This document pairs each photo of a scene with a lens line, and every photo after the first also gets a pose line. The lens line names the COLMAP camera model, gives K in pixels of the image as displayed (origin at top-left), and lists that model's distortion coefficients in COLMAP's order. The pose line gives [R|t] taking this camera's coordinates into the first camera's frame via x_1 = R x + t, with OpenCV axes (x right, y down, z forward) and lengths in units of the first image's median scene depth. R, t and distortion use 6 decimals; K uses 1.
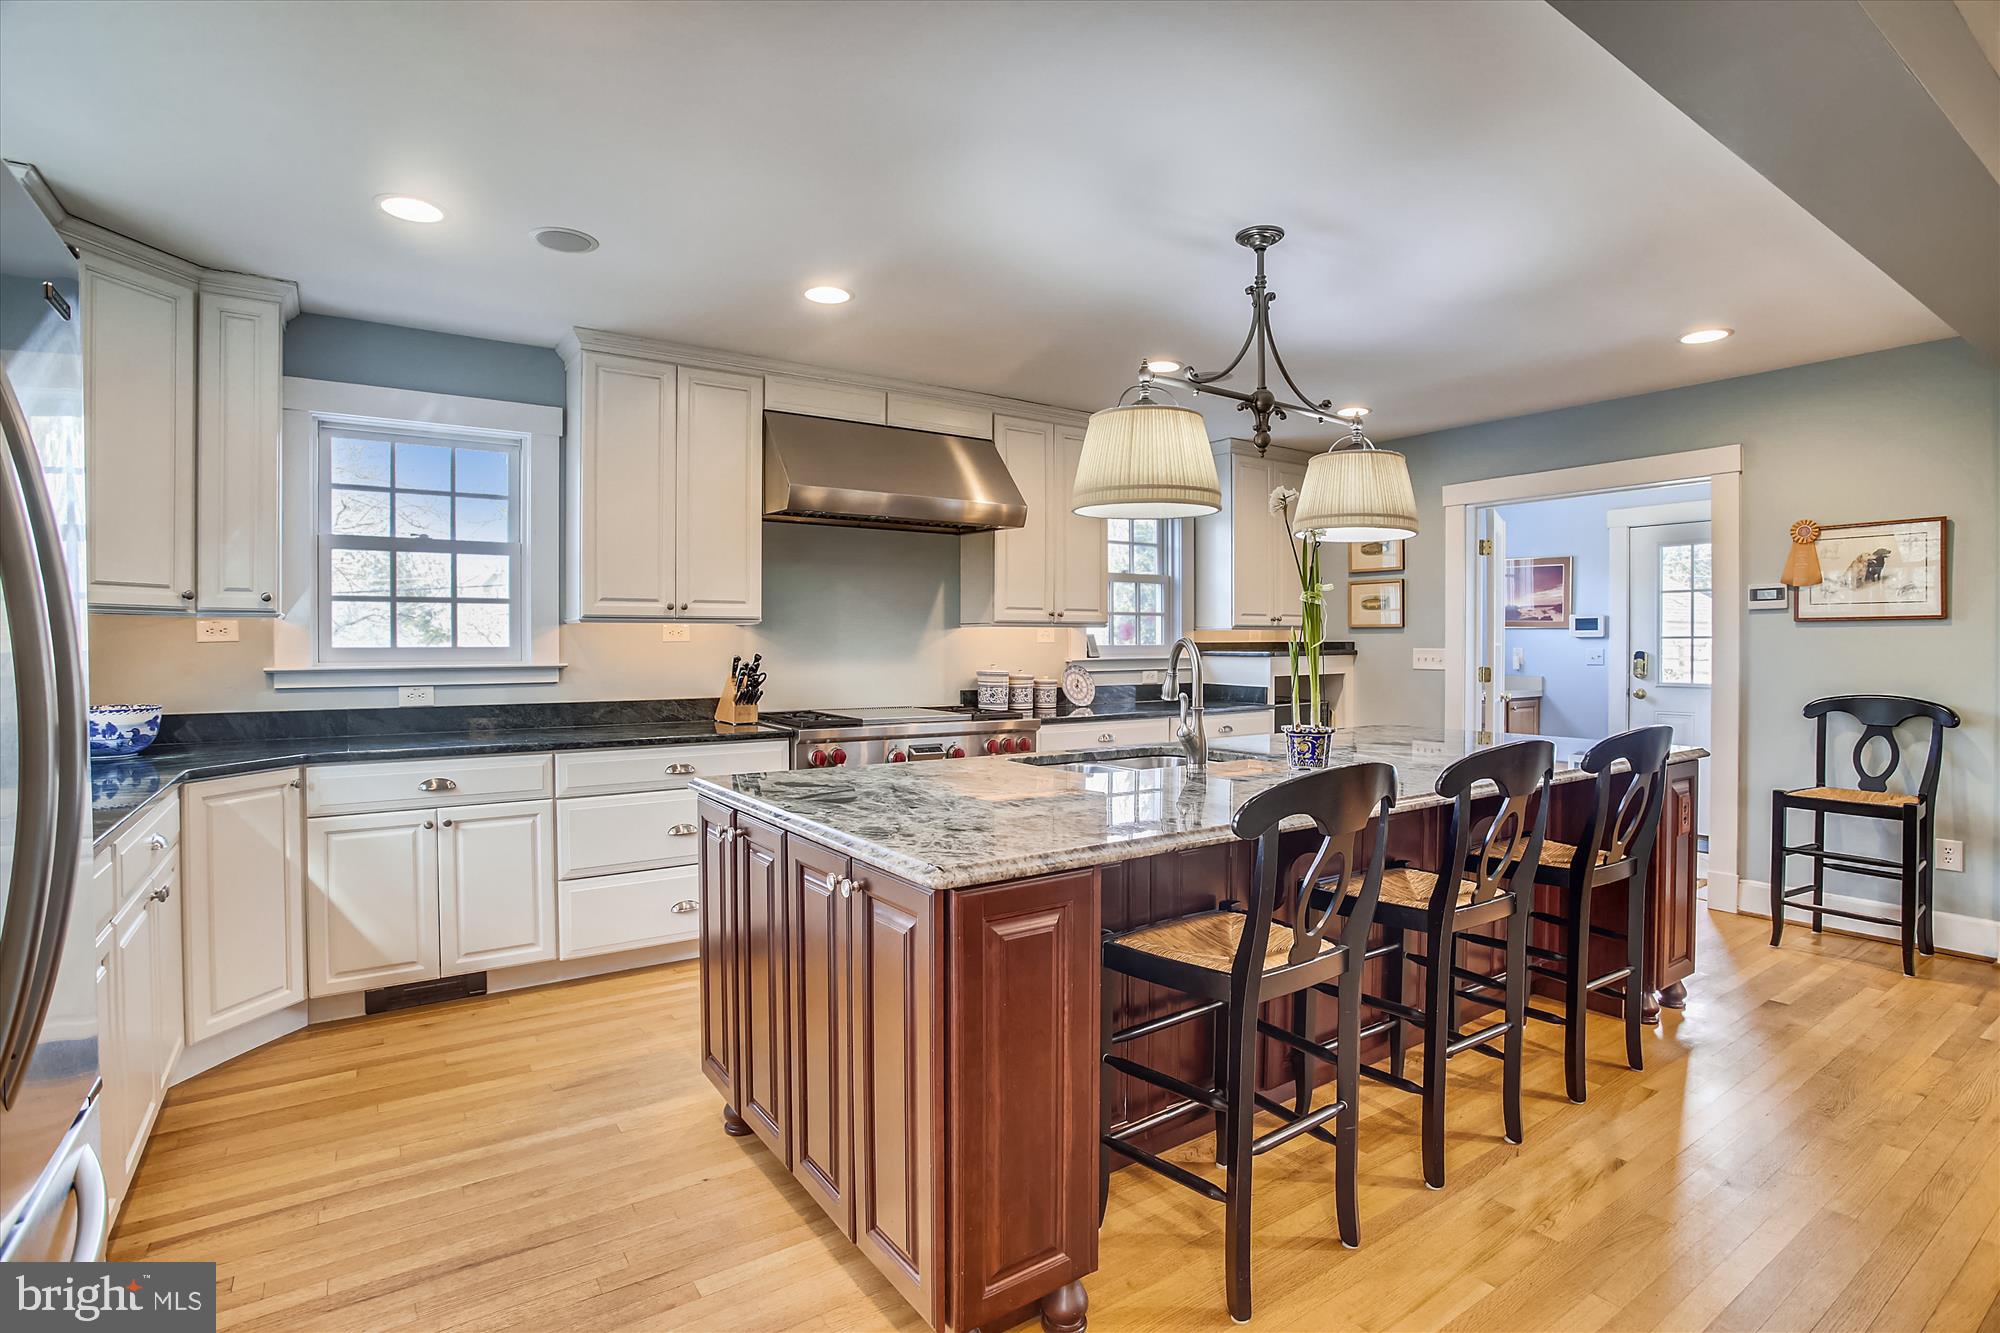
lens RADIAL K [[995.2, 0, 1000.8], [0, 995.2, 668.1], [0, 0, 1]] dist [-0.053439, 0.030262]
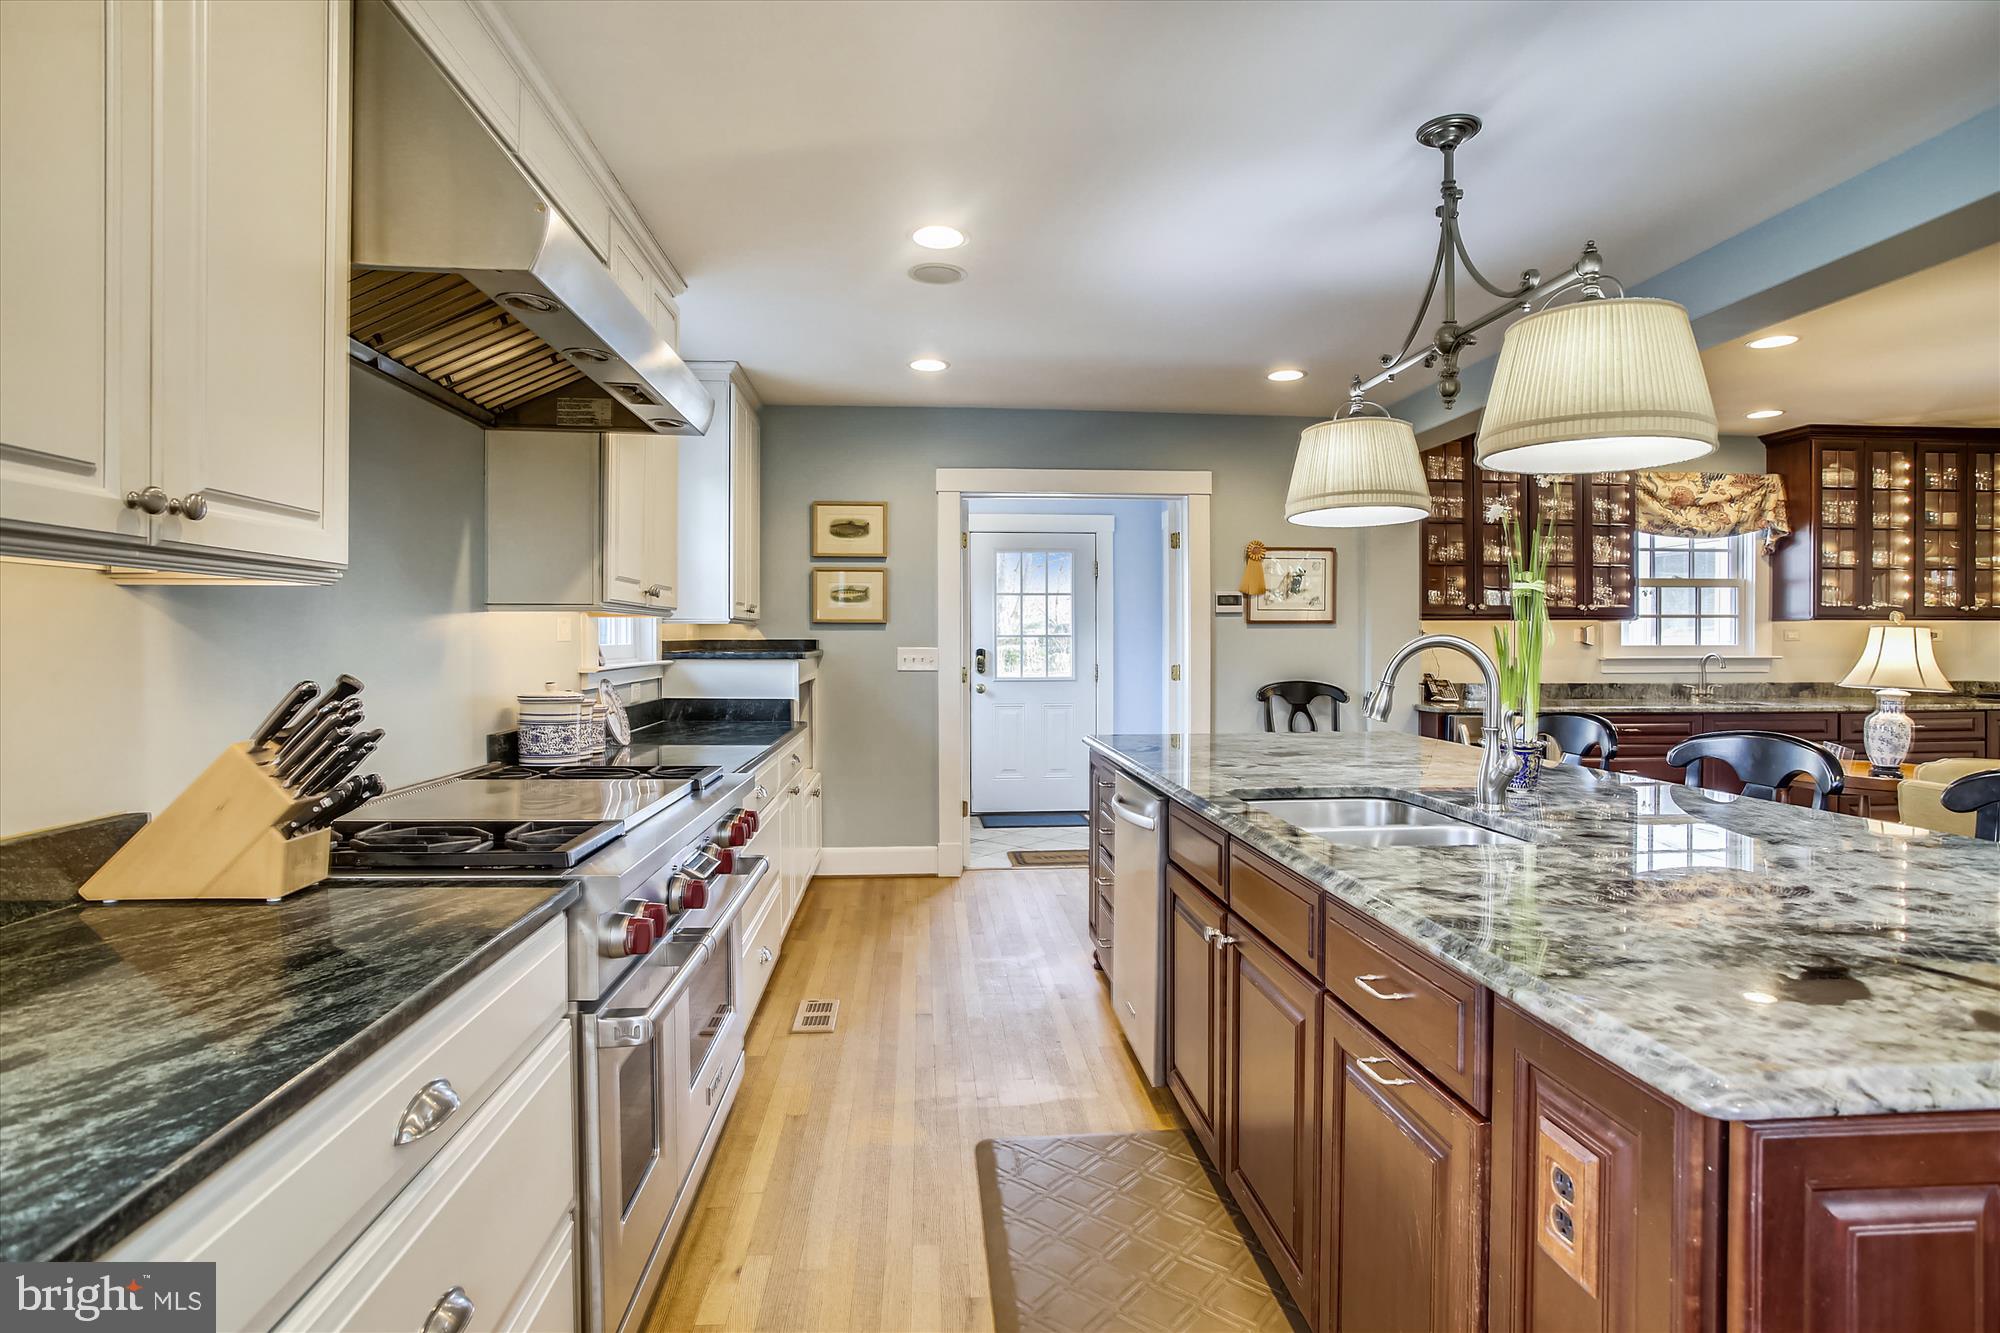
lens RADIAL K [[995.2, 0, 1000.8], [0, 995.2, 668.1], [0, 0, 1]] dist [-0.053439, 0.030262]
pose [[0.513241, -0.023103, 0.857934, -0.335213], [0.021982, 0.999664, 0.013769, -0.012970], [-0.857963, 0.011793, 0.513576, 0.517985]]
